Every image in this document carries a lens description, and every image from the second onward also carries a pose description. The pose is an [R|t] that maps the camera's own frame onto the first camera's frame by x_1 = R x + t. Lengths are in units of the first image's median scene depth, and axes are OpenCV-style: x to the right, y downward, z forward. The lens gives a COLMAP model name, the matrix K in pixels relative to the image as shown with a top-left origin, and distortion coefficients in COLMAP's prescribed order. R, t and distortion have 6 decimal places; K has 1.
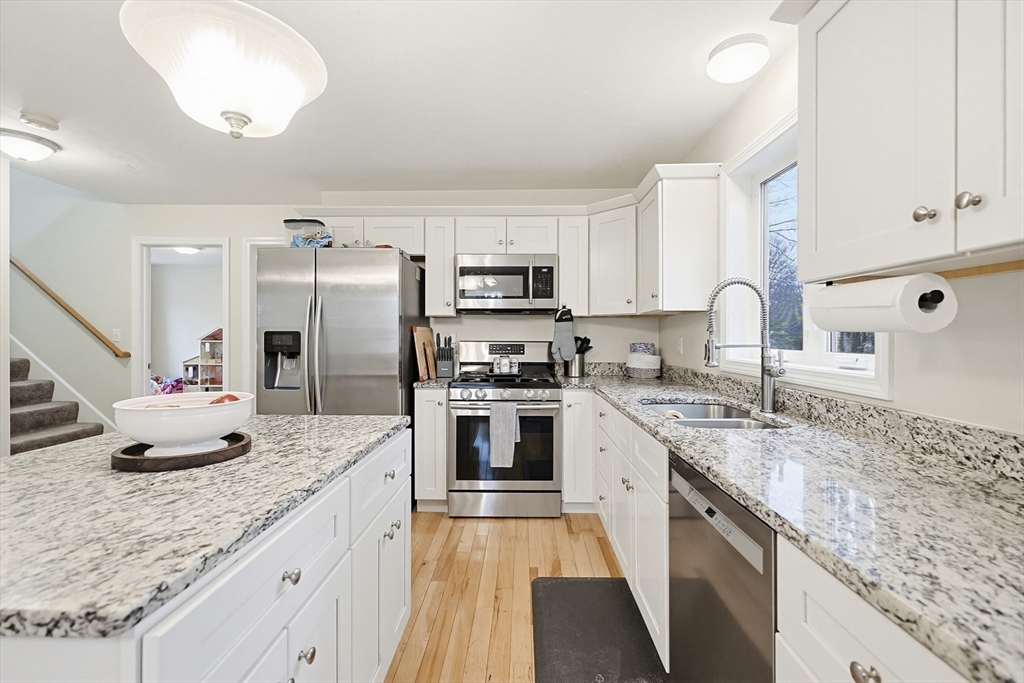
lens RADIAL K [[436.9, 0, 511.0], [0, 436.9, 336.4], [0, 0, 1]] dist [0.002271, -0.000970]
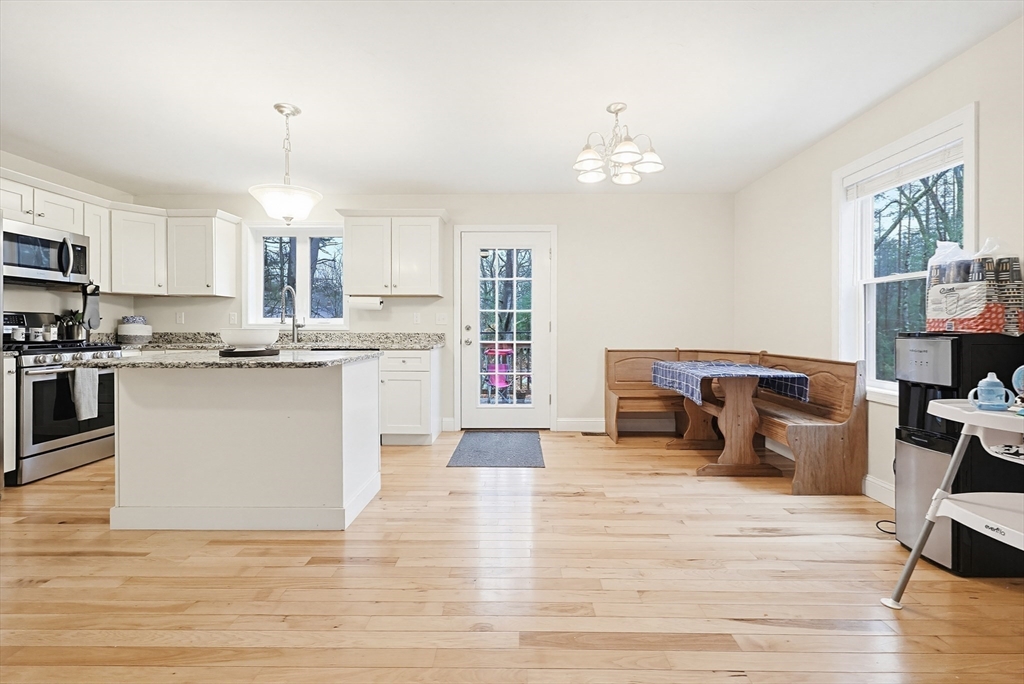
lens RADIAL K [[437.4, 0, 512.1], [0, 437.4, 332.0], [0, 0, 1]] dist [-0.000826, 0.000069]
pose [[-0.015527, -0.014034, 0.999781, -2.255764], [-0.000538, 0.999901, 0.014027, 0.096331], [-0.999879, -0.000320, -0.015533, -0.194517]]
